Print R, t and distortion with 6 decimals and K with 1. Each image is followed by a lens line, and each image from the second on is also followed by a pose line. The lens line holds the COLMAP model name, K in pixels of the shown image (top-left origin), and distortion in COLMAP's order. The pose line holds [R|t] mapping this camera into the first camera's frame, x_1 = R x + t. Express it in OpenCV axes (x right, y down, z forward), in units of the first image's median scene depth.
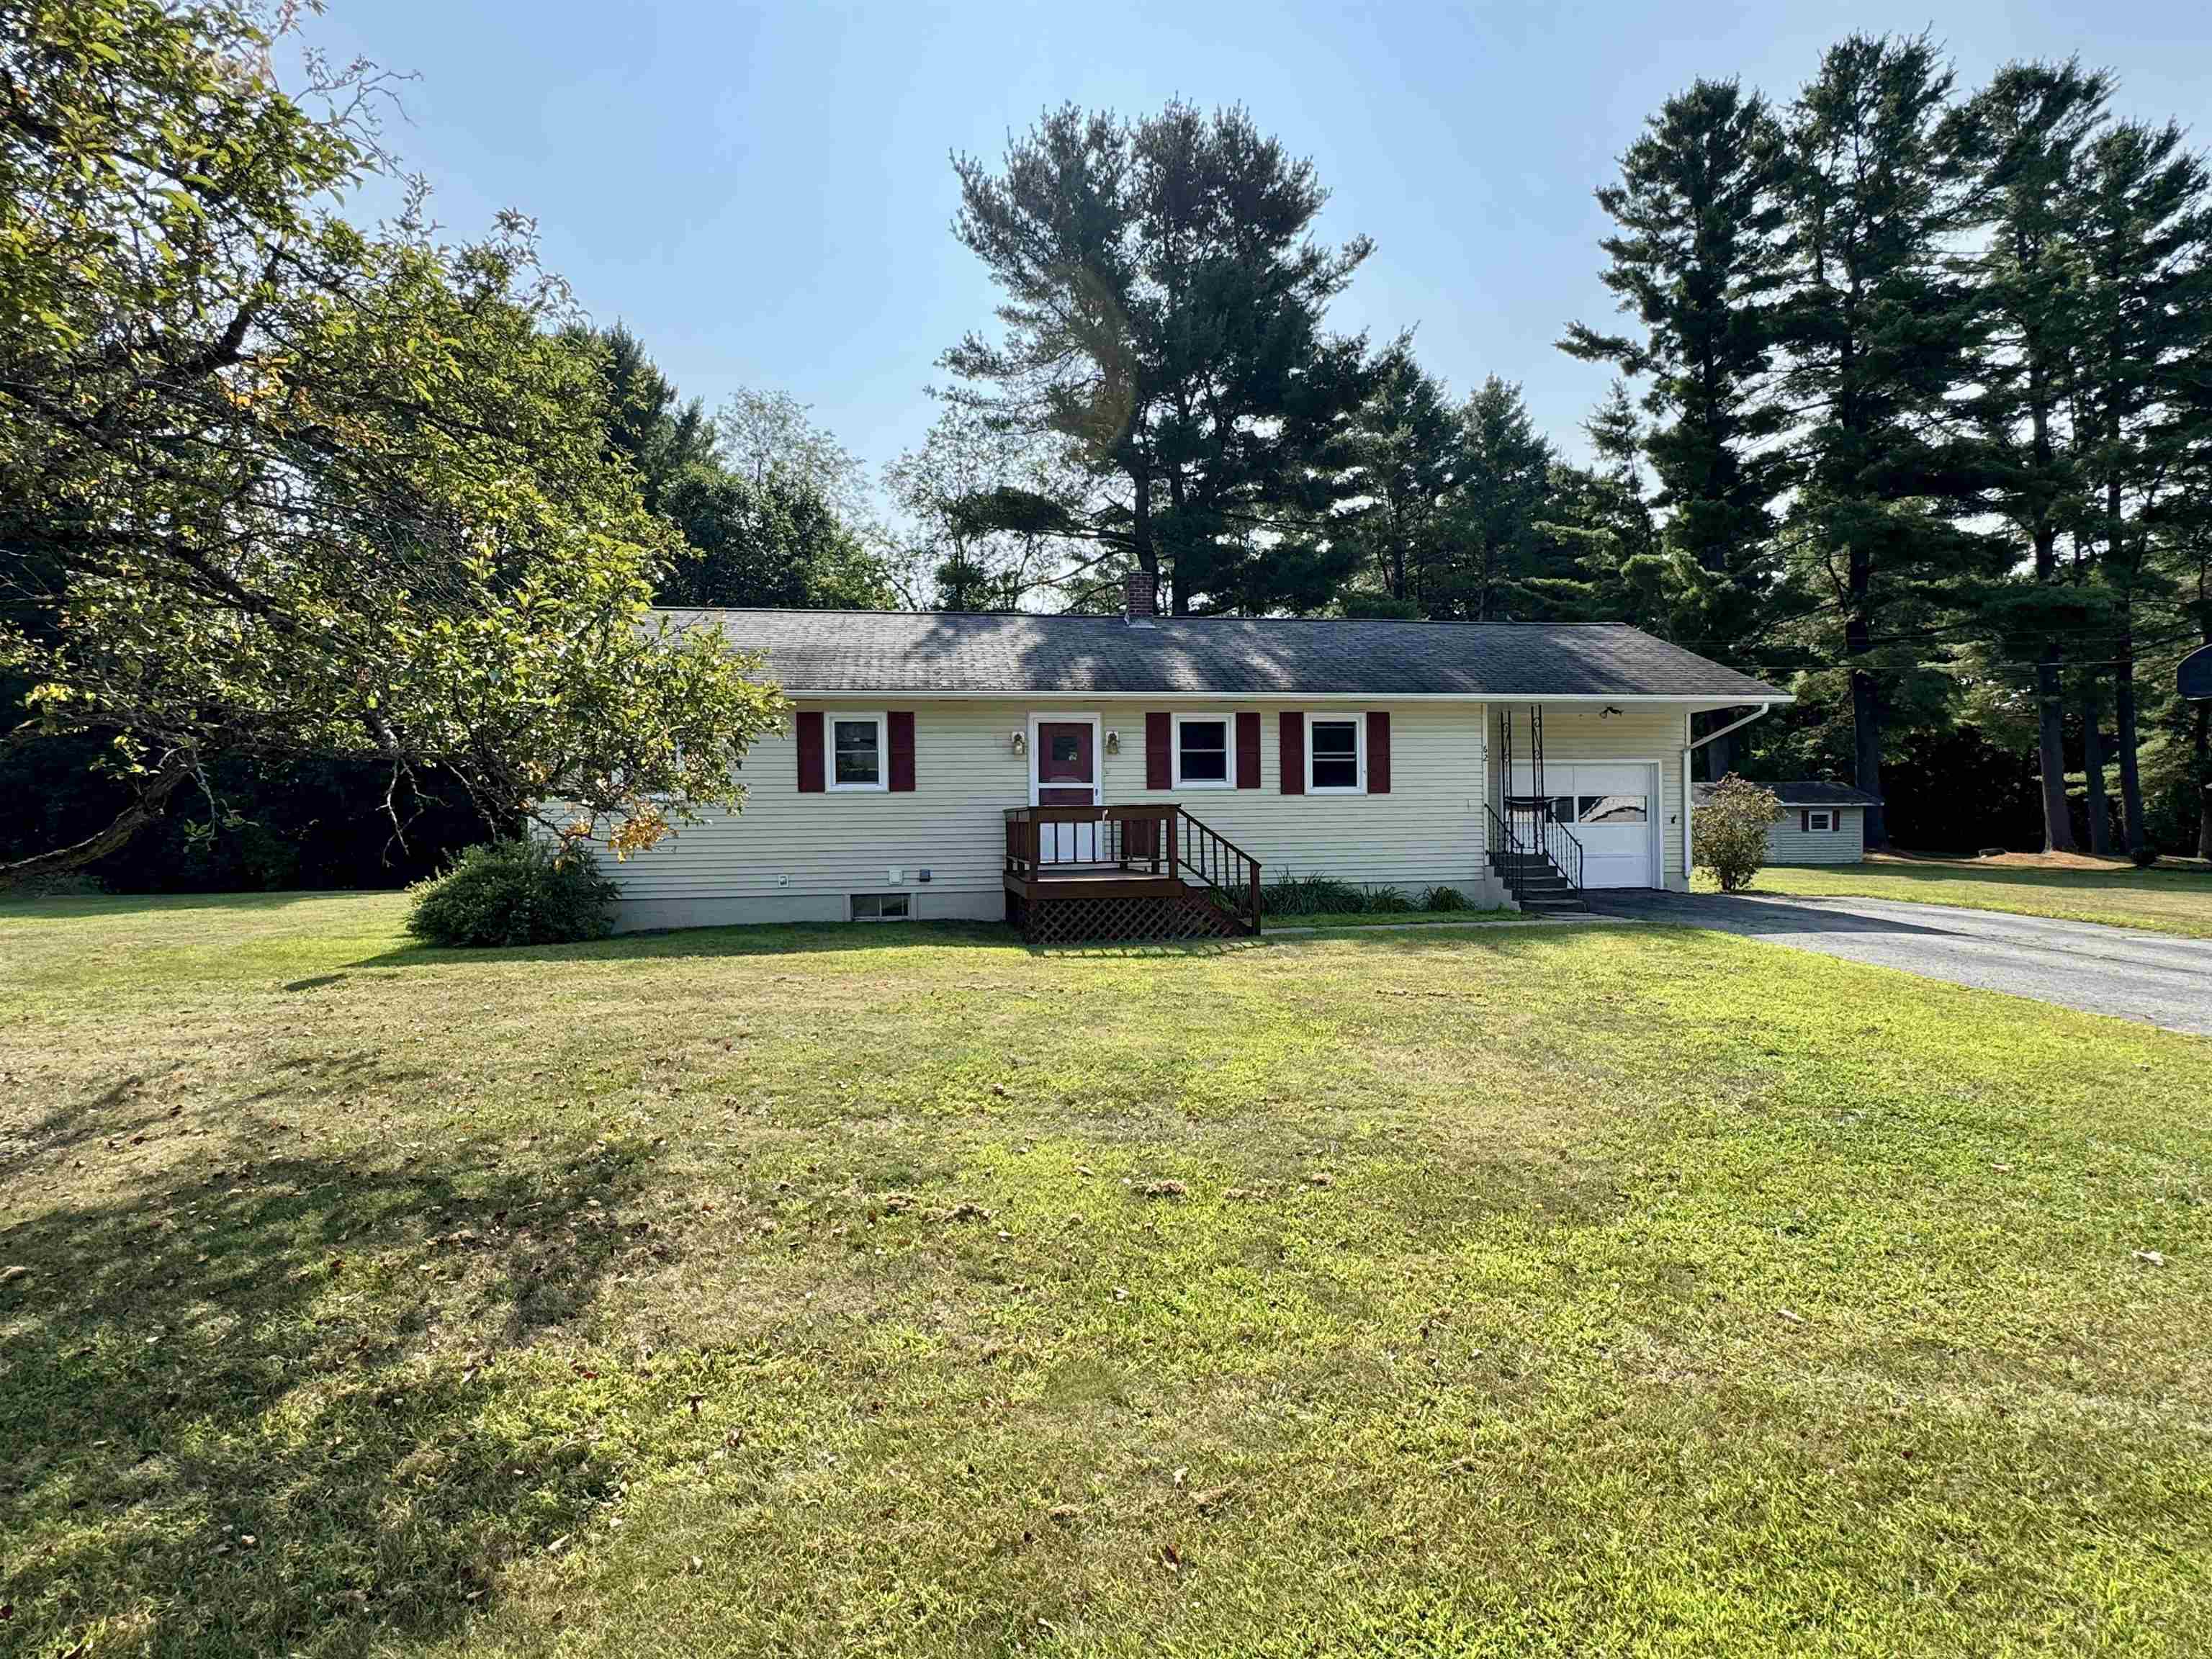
lens RADIAL K [[1162.4, 0, 1106.0], [0, 1162.4, 829.5], [0, 0, 1]] dist [-0.002394, -0.000288]
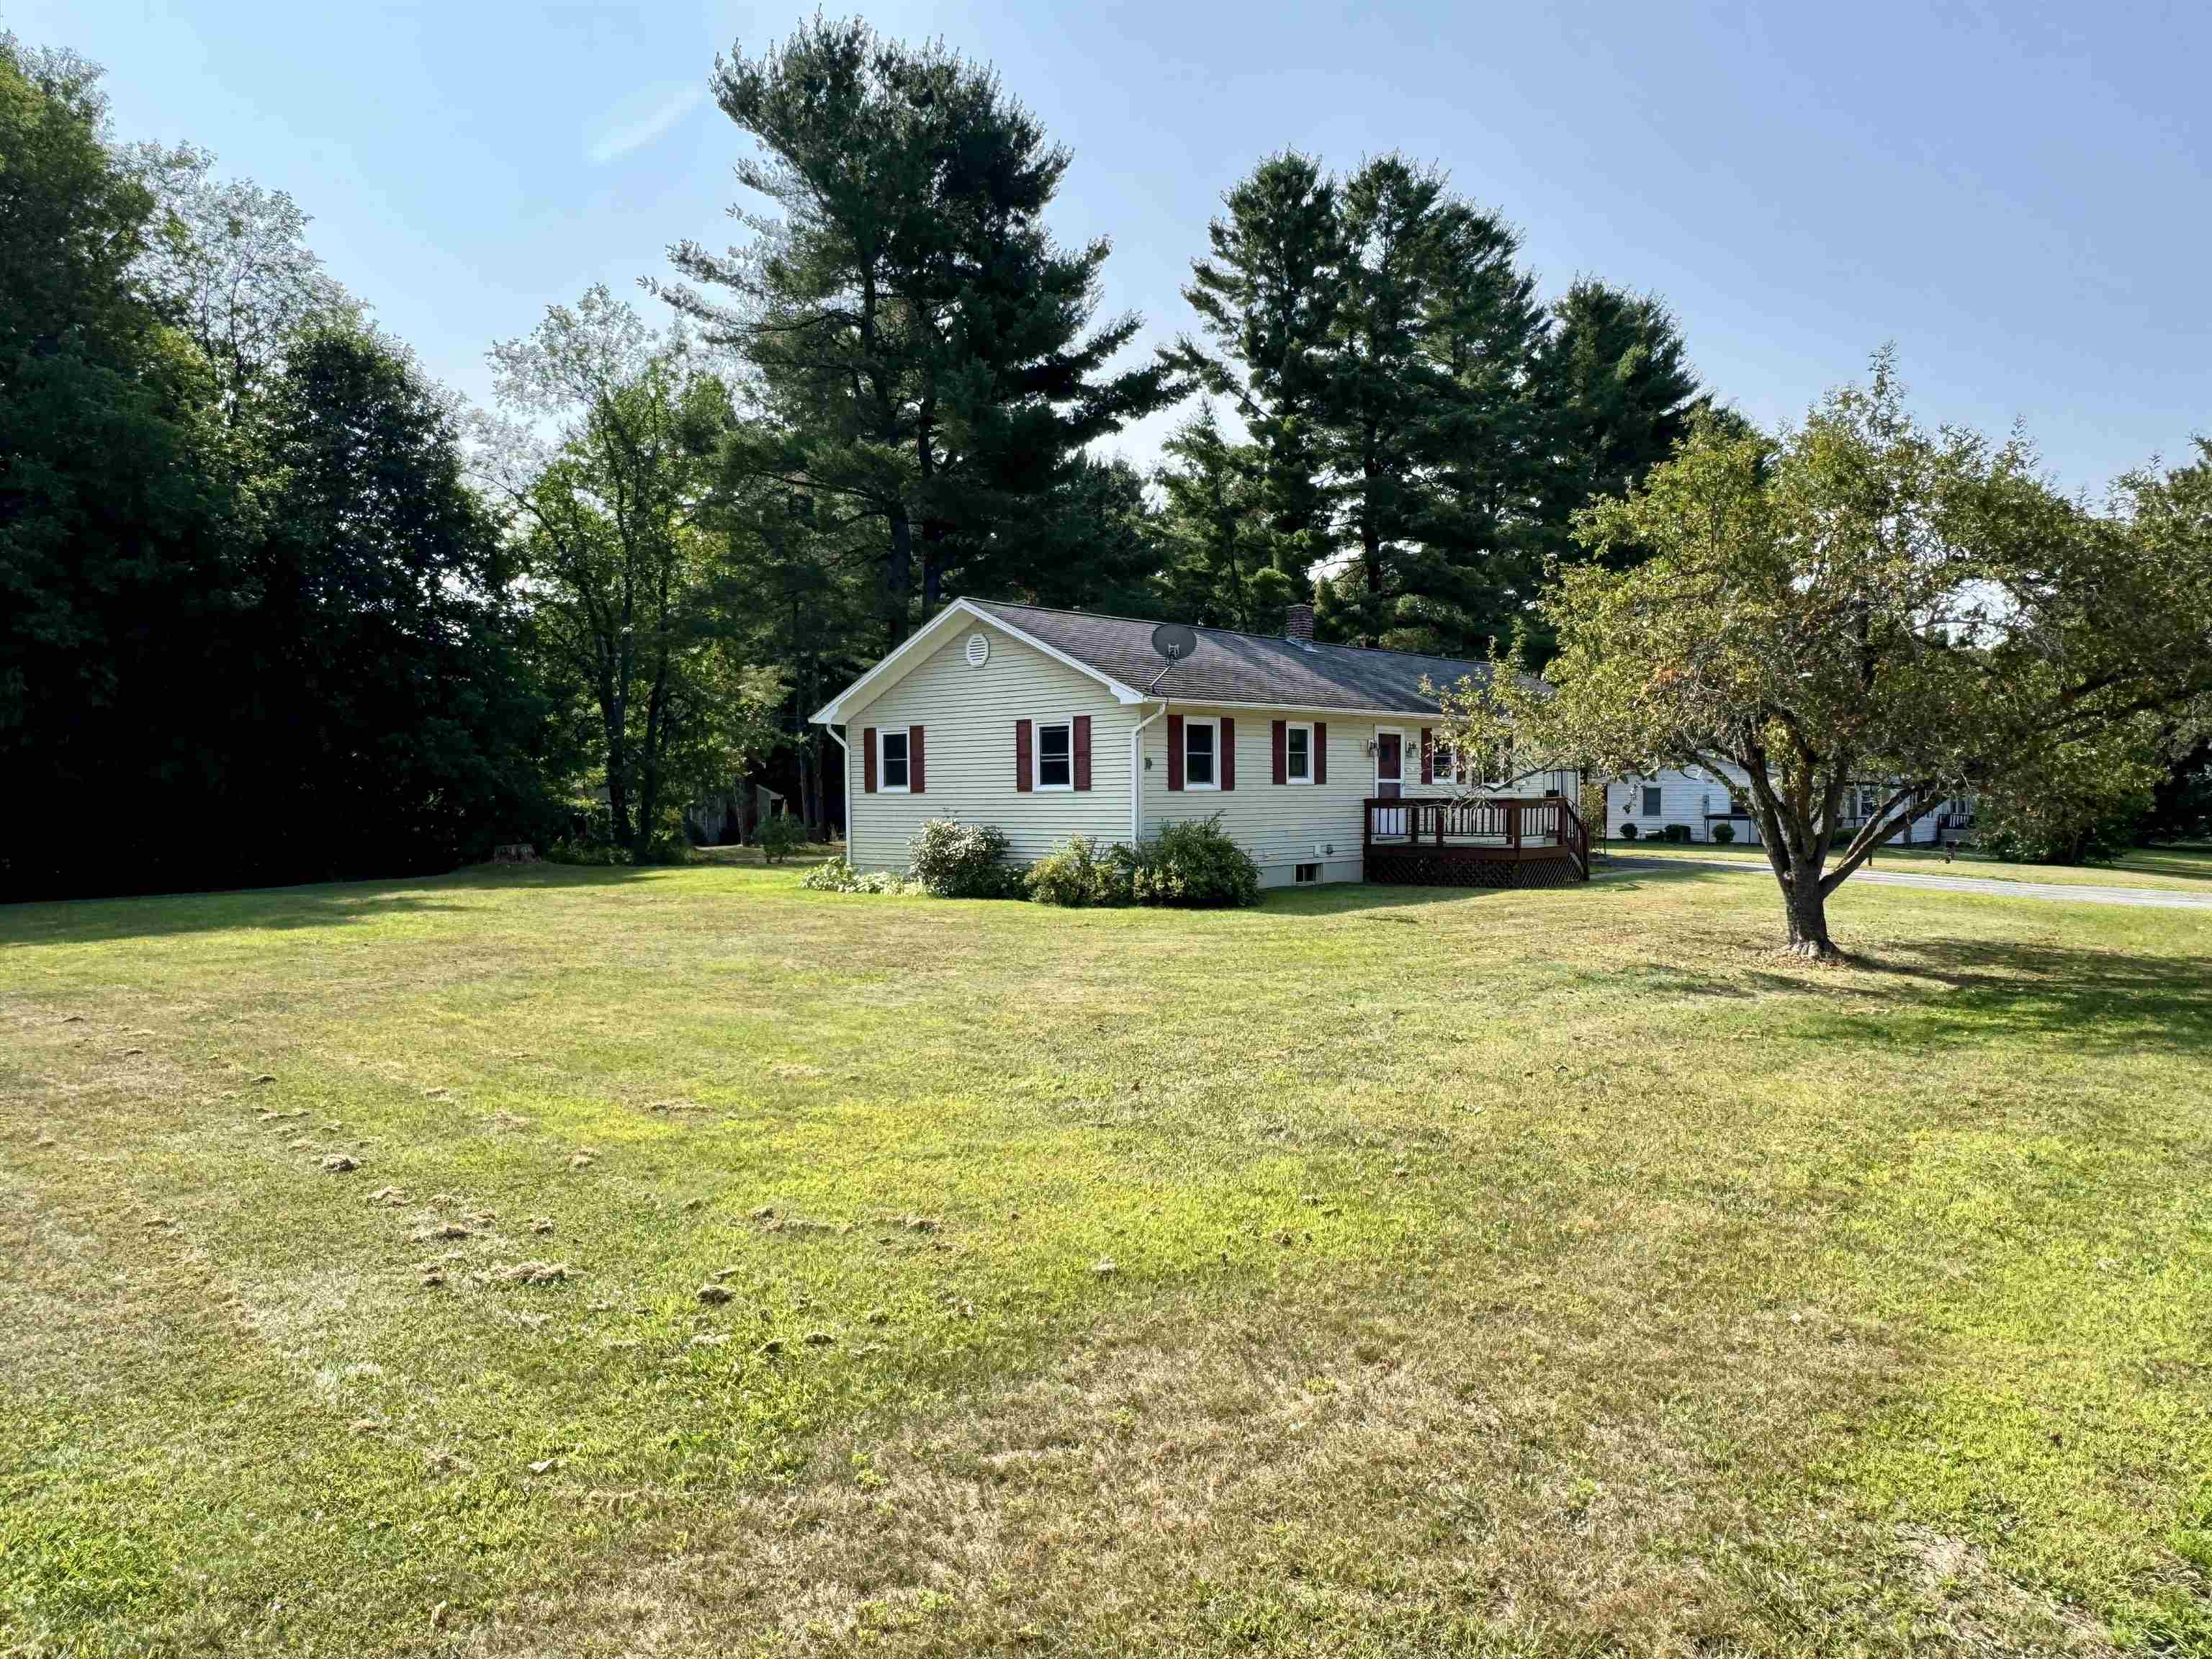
lens RADIAL K [[1487.0, 0, 1105.8], [0, 1487.0, 846.6], [0, 0, 1]] dist [0.004200, -0.005243]
pose [[0.789400, -0.014886, 0.613699, -0.555677], [-0.003699, 0.999572, 0.029005, -0.004213], [-0.613868, -0.025166, 0.789007, -0.063594]]
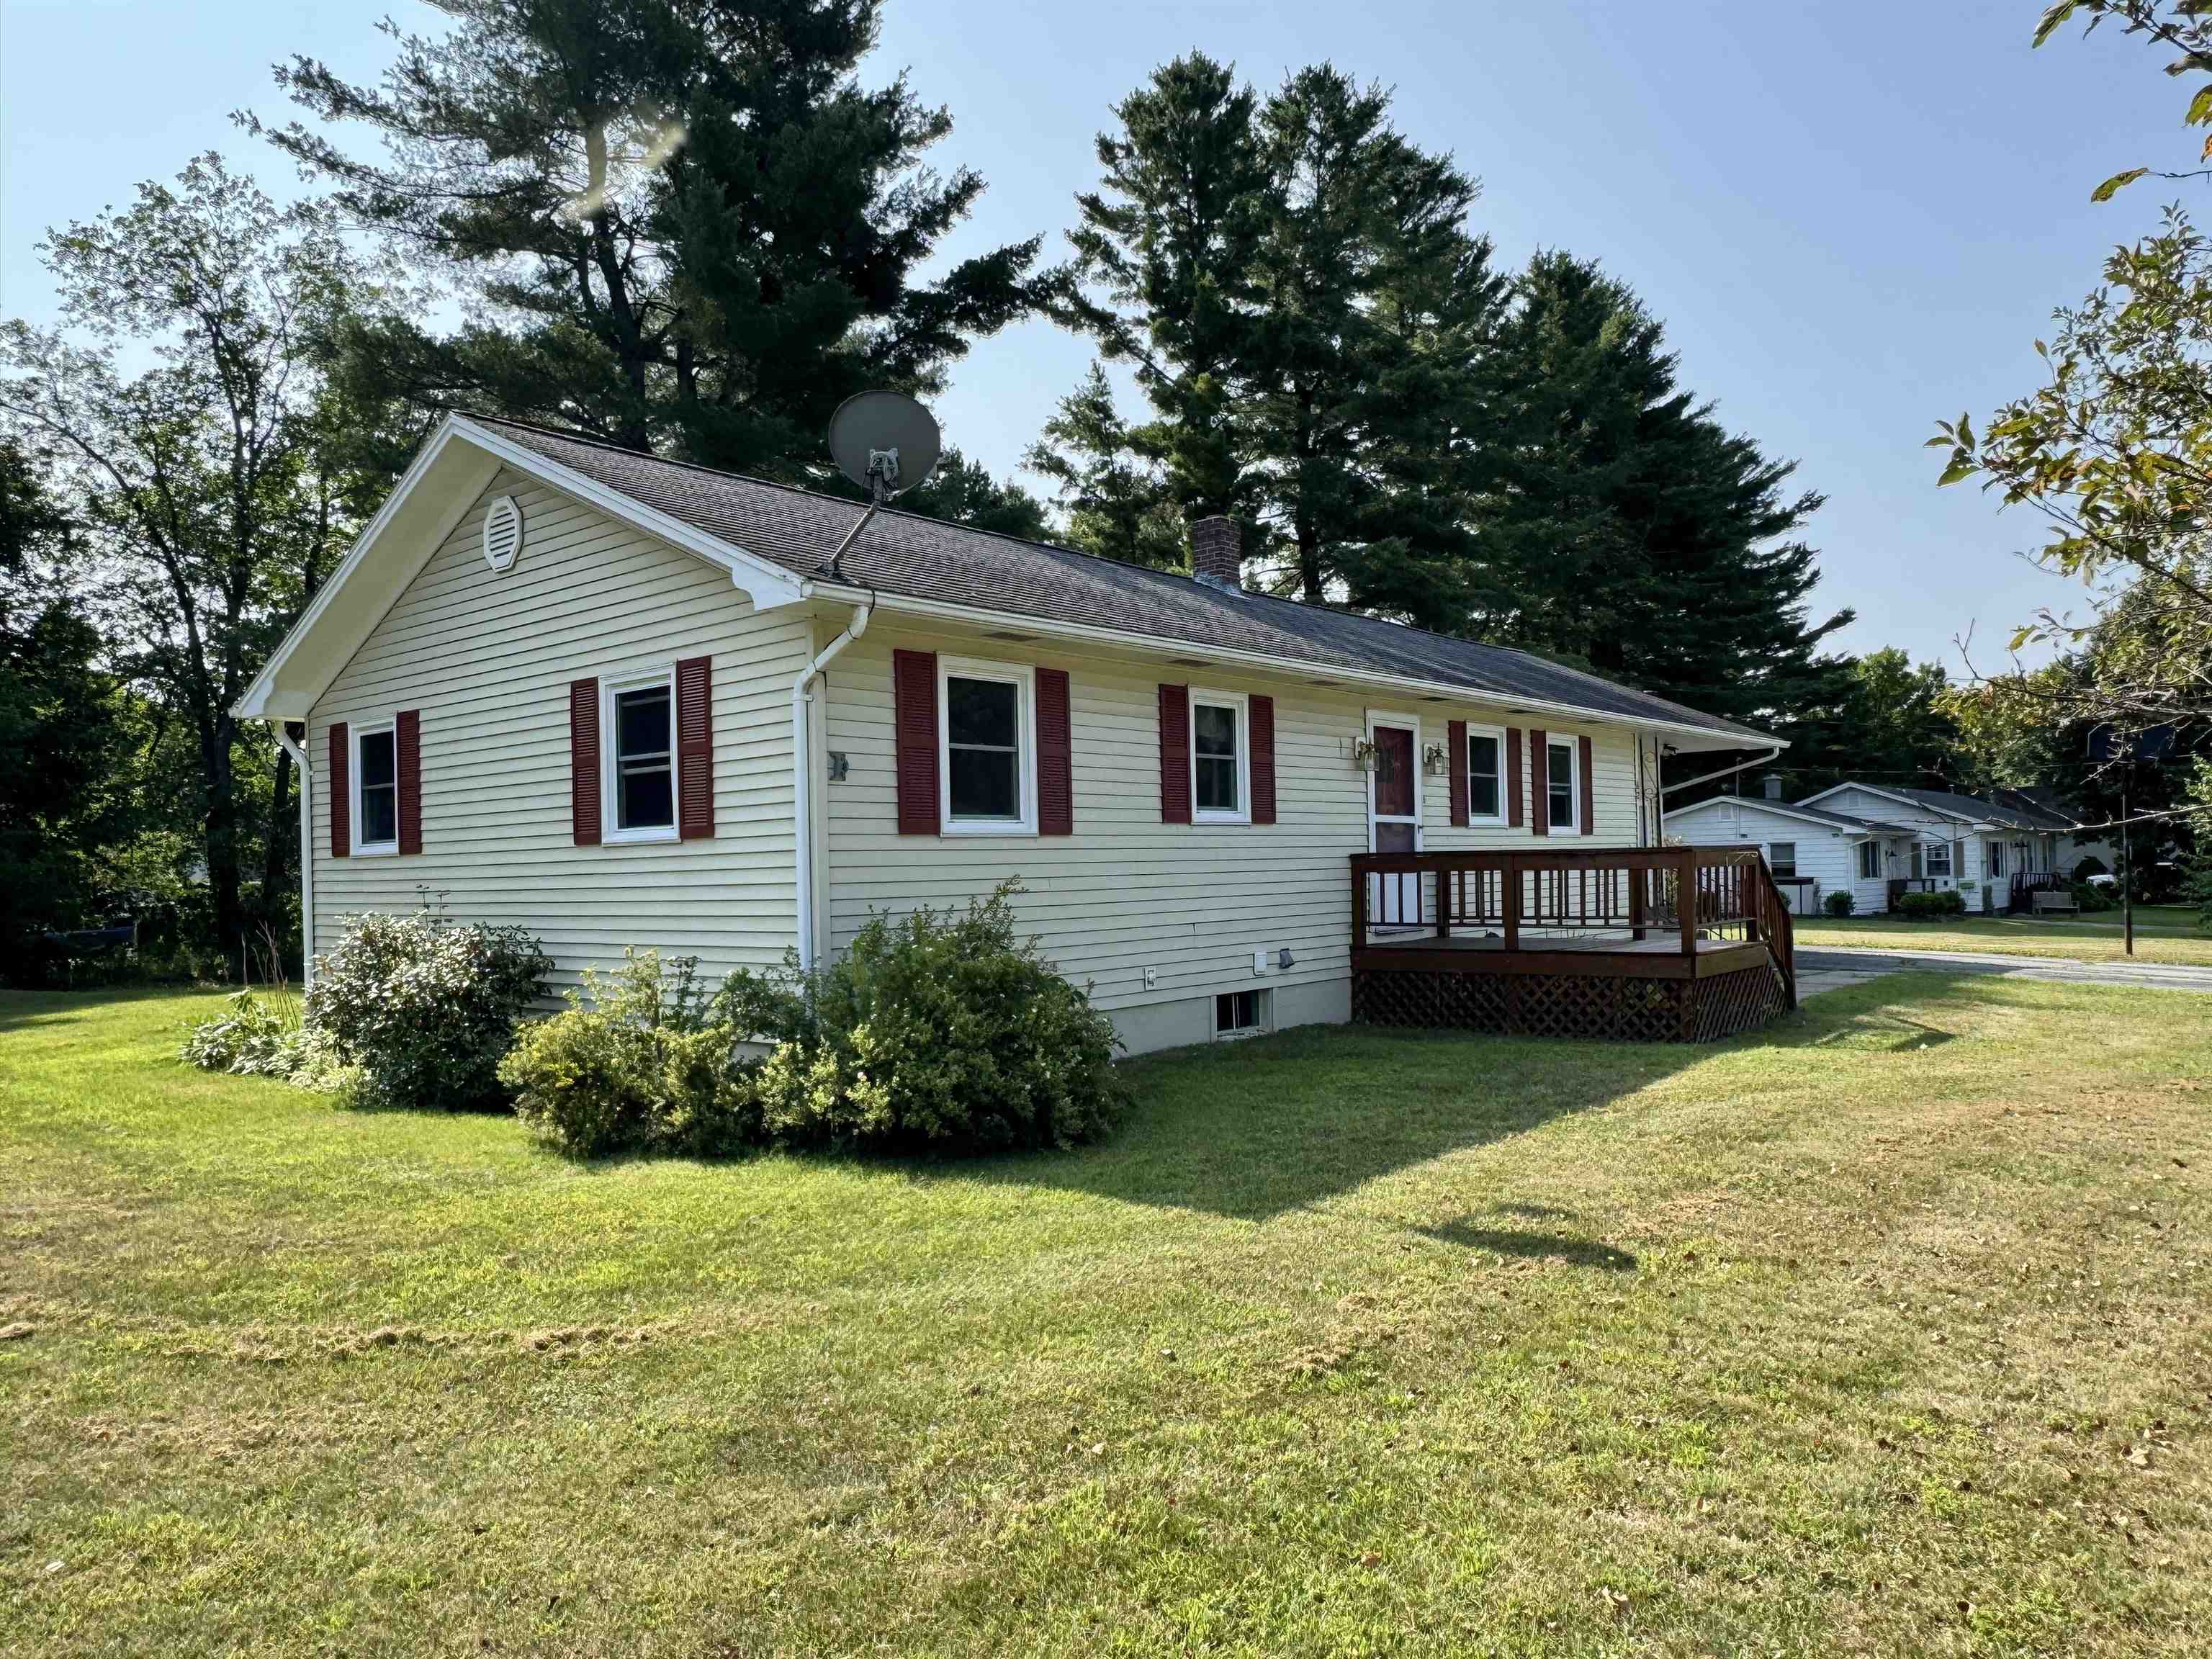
lens RADIAL K [[1487.0, 0, 1105.8], [0, 1487.0, 846.6], [0, 0, 1]] dist [0.004200, -0.005243]
pose [[0.759005, 0.004526, 0.651069, -0.303734], [0.011674, 0.999720, -0.020559, -0.002163], [-0.650980, 0.023205, 0.758740, 0.184055]]
